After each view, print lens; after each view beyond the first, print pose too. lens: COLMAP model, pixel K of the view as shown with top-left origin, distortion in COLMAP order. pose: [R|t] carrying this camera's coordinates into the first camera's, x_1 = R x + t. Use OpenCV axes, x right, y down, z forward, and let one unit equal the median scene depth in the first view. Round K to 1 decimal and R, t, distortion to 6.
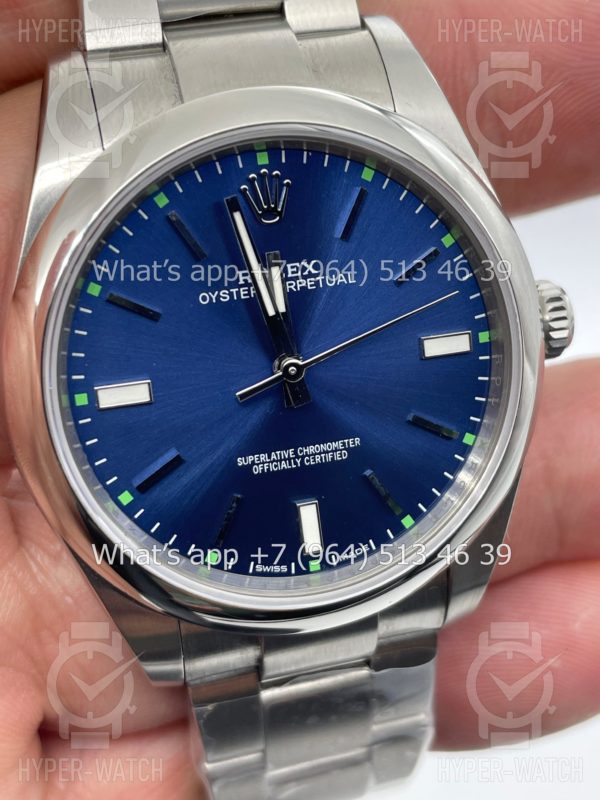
lens RADIAL K [[1258.9, 0, 301.4], [0, 1258.9, 398.3], [0, 0, 1]] dist [0.257208, 0.000000]
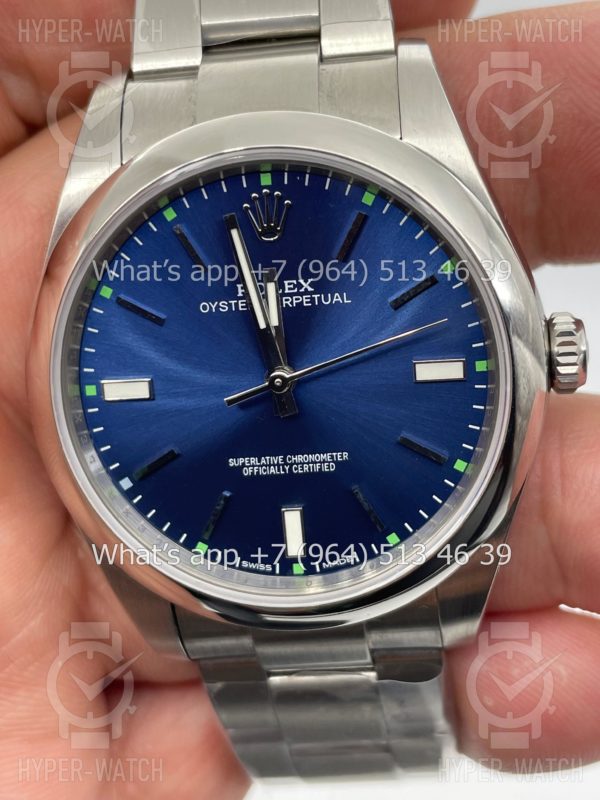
lens RADIAL K [[1258.9, 0, 299.3], [0, 1258.9, 395.2], [0, 0, 1]] dist [0.257208, 0.000000]
pose [[0.946222, 0.099553, -0.307820, 0.327885], [-0.090685, 0.994950, 0.043017, -0.057174], [0.310548, -0.012789, 0.950472, 0.008341]]
